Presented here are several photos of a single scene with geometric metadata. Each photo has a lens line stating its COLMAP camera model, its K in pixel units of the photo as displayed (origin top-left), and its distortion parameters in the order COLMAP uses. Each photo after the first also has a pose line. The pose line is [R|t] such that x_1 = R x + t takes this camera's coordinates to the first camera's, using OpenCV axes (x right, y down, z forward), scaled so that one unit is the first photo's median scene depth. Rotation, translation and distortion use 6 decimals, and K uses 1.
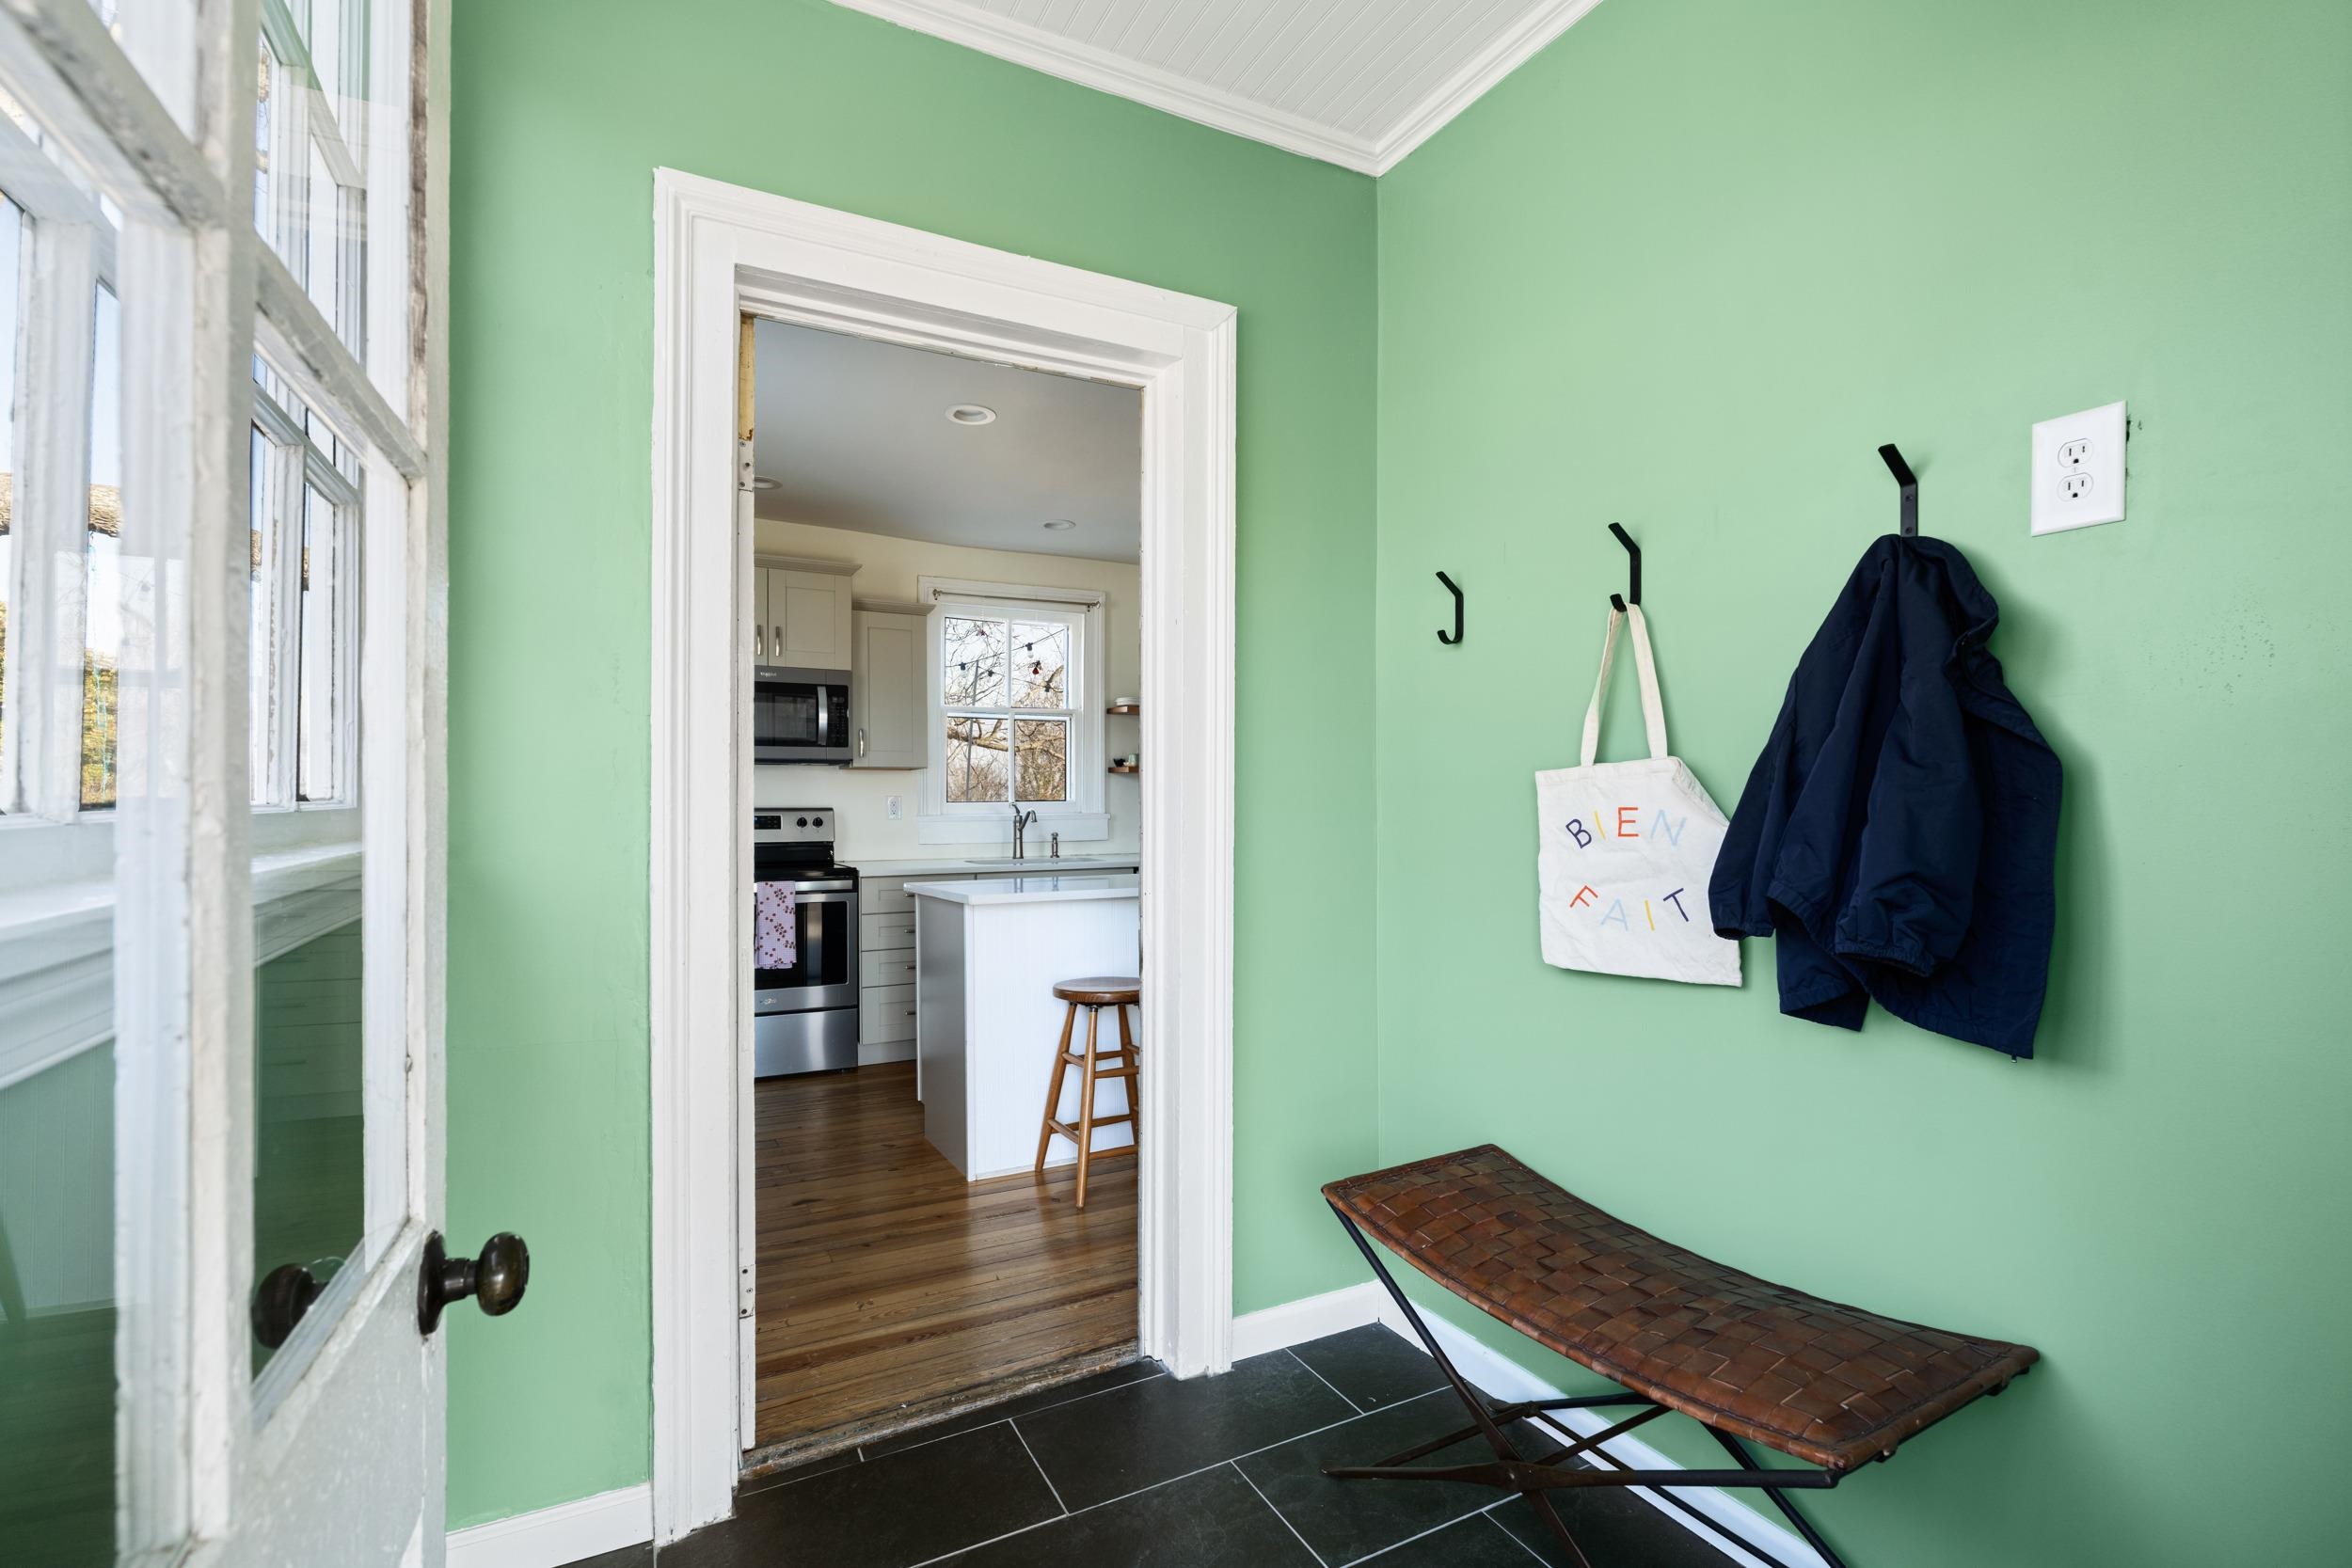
lens RADIAL K [[1041.5, 0, 1175.5], [0, 1041.5, 785.0], [0, 0, 1]] dist [0.000015, 0.000244]
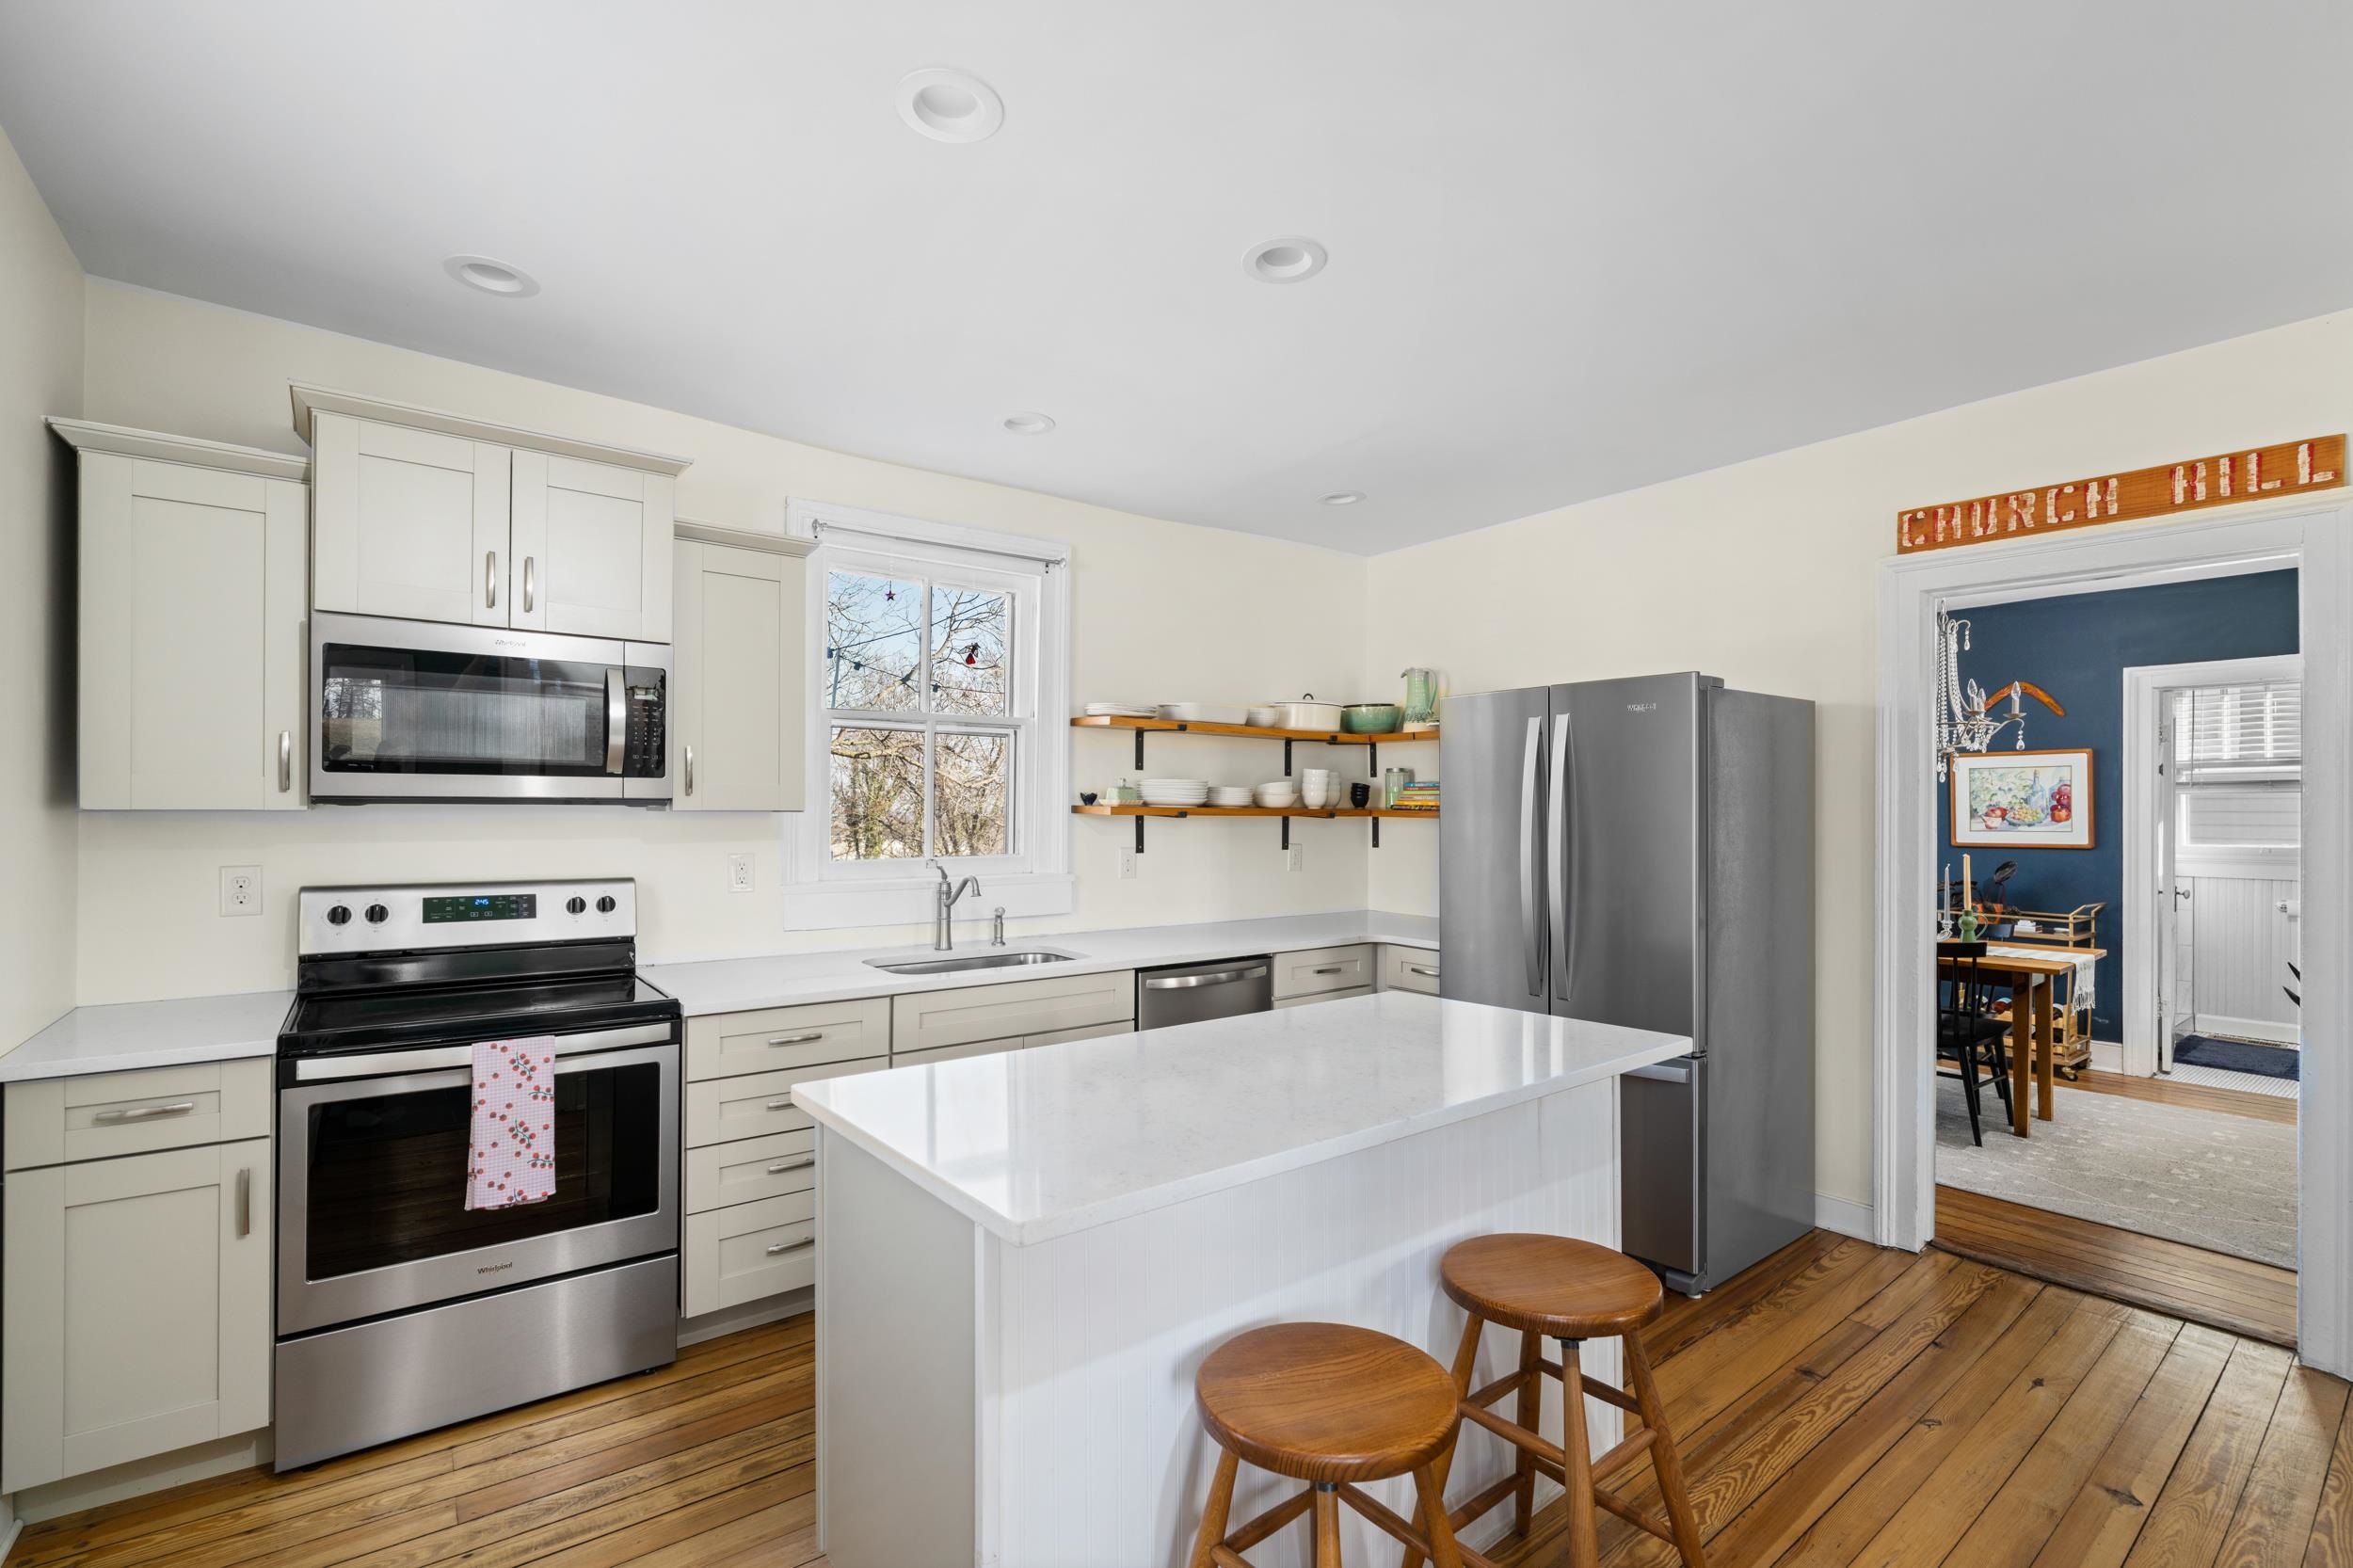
lens RADIAL K [[1042.0, 0, 1187.8], [0, 1042.0, 802.4], [0, 0, 1]] dist [0.000015, 0.000244]
pose [[0.985825, 0.012379, 0.167322, -0.123064], [-0.013984, 0.999867, 0.008417, -0.030268], [-0.167195, -0.010638, 0.985866, 0.377781]]
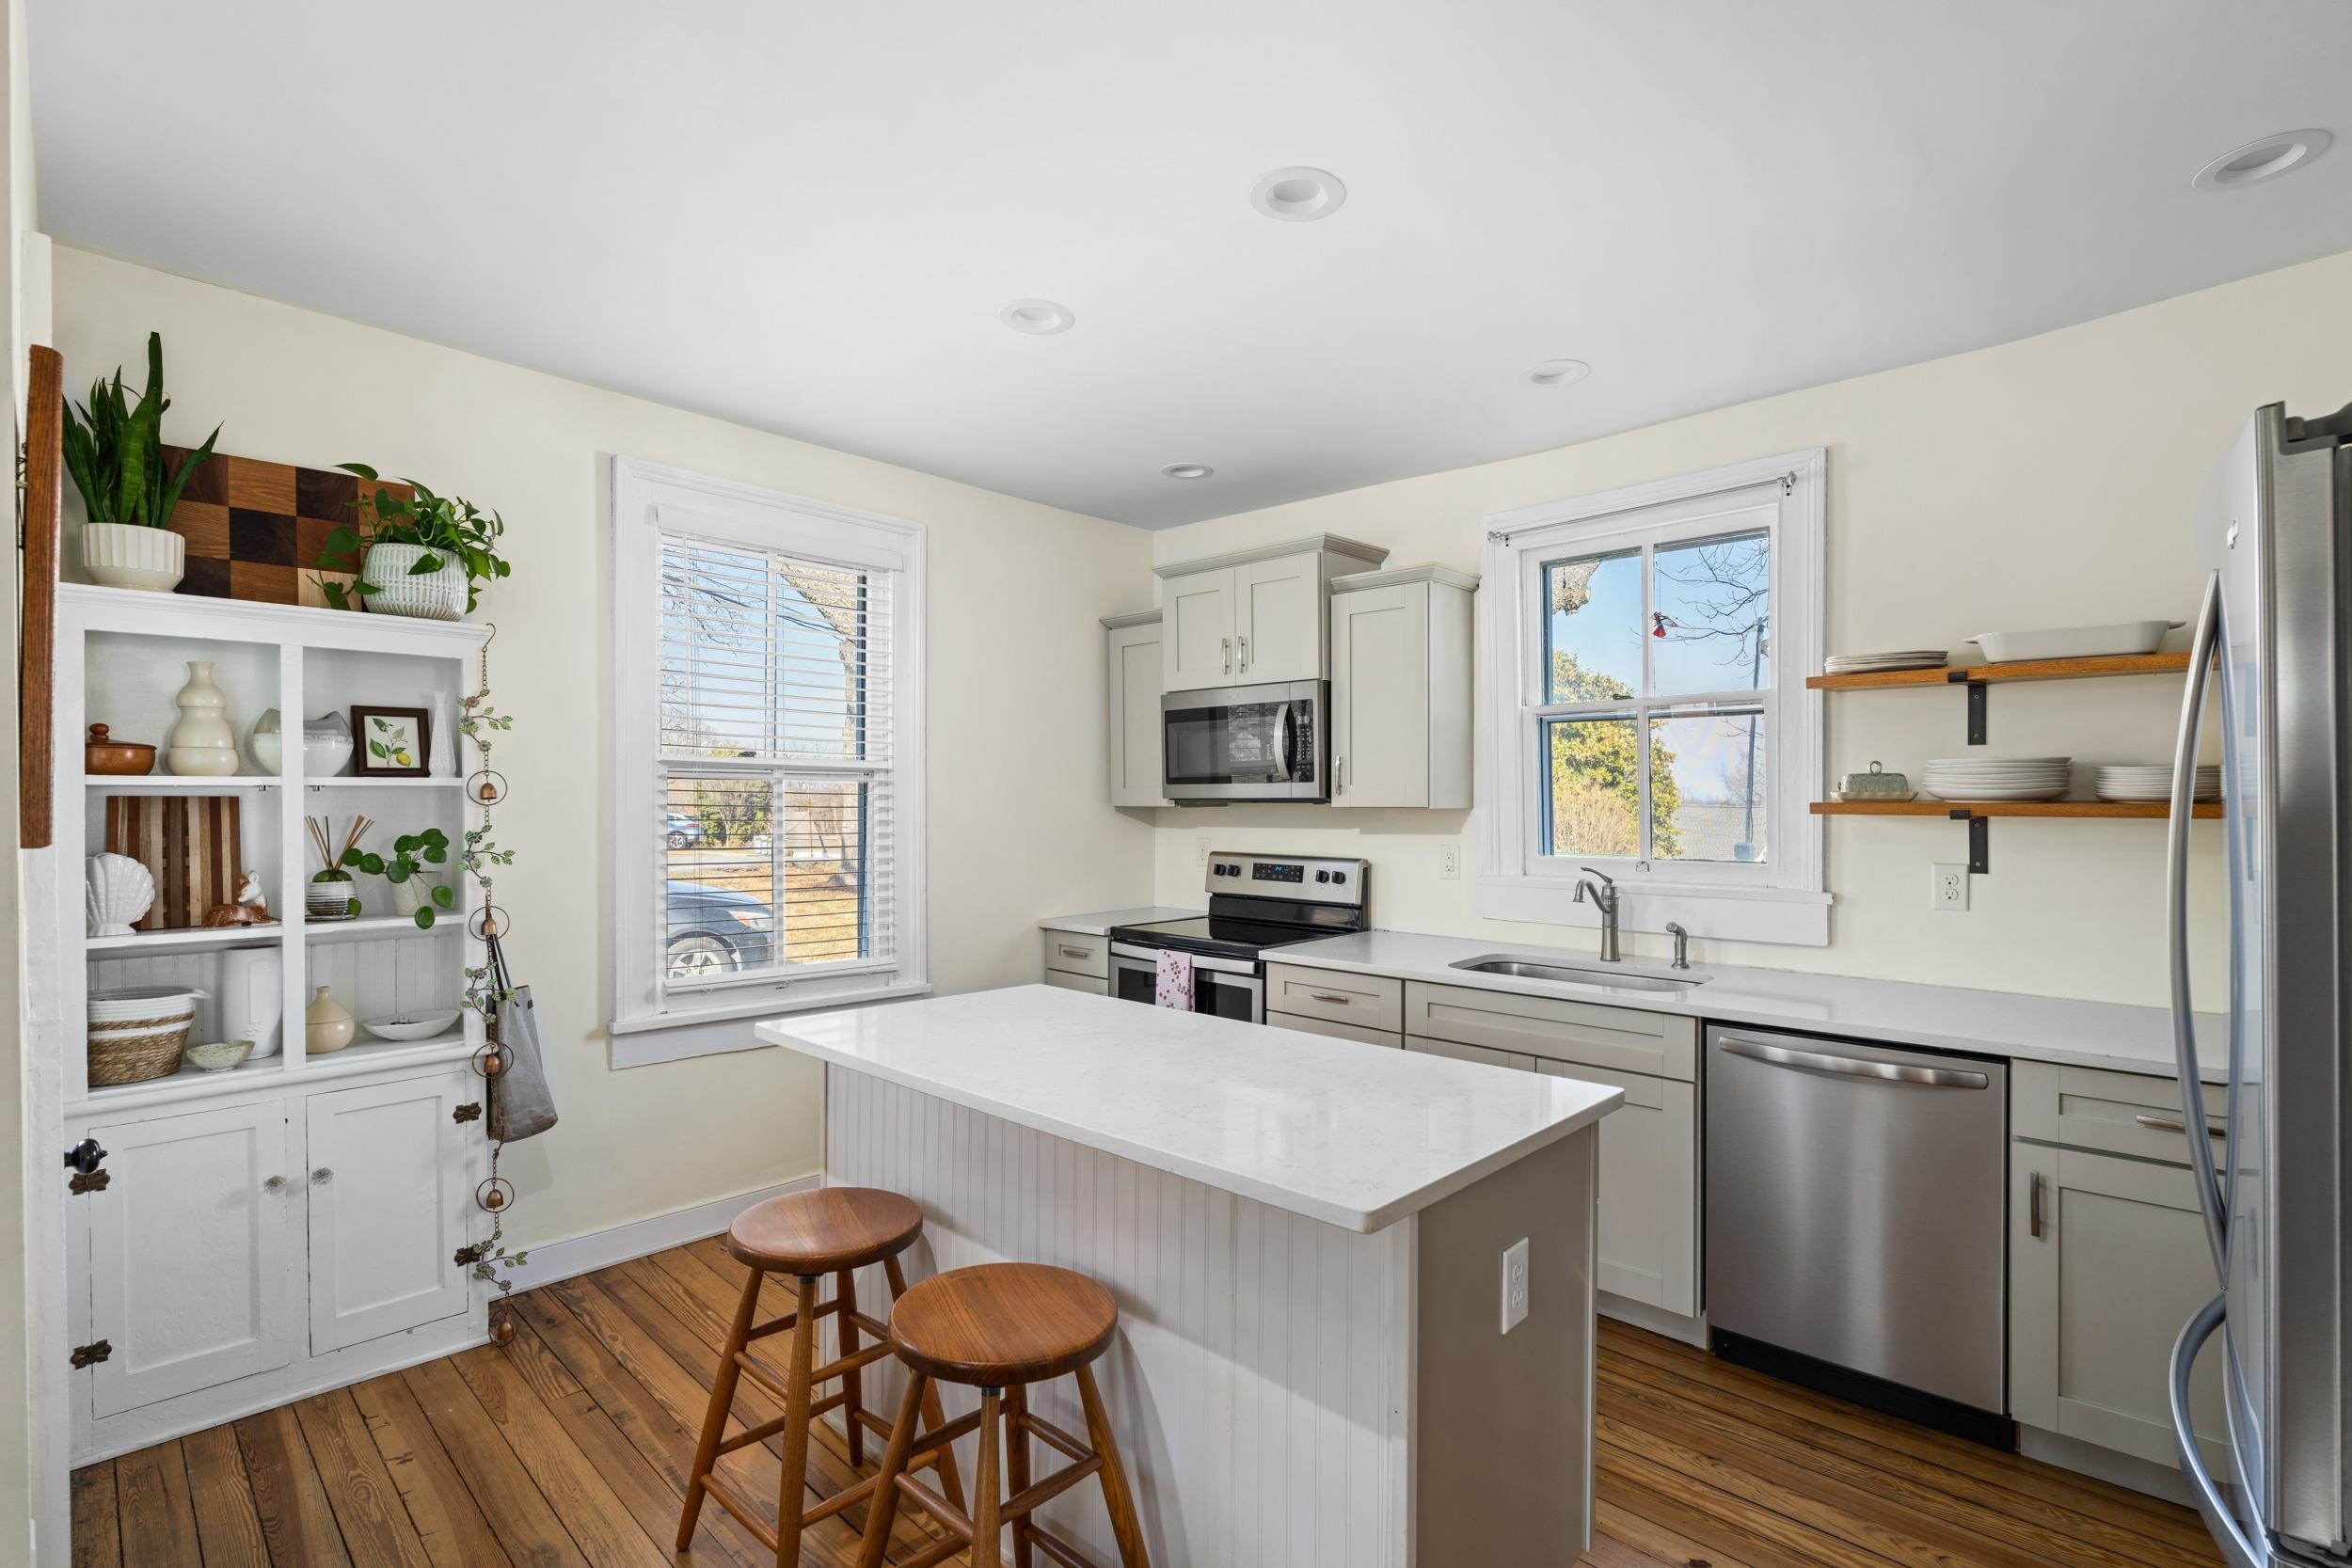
lens RADIAL K [[1090.7, 0, 1188.7], [0, 1090.7, 780.8], [0, 0, 1]] dist [-0.004437, -0.000198]
pose [[0.318138, -0.012245, -0.947965, 0.382151], [0.012159, 0.999887, -0.008835, -0.029670], [0.947966, -0.008716, 0.318251, 0.644315]]
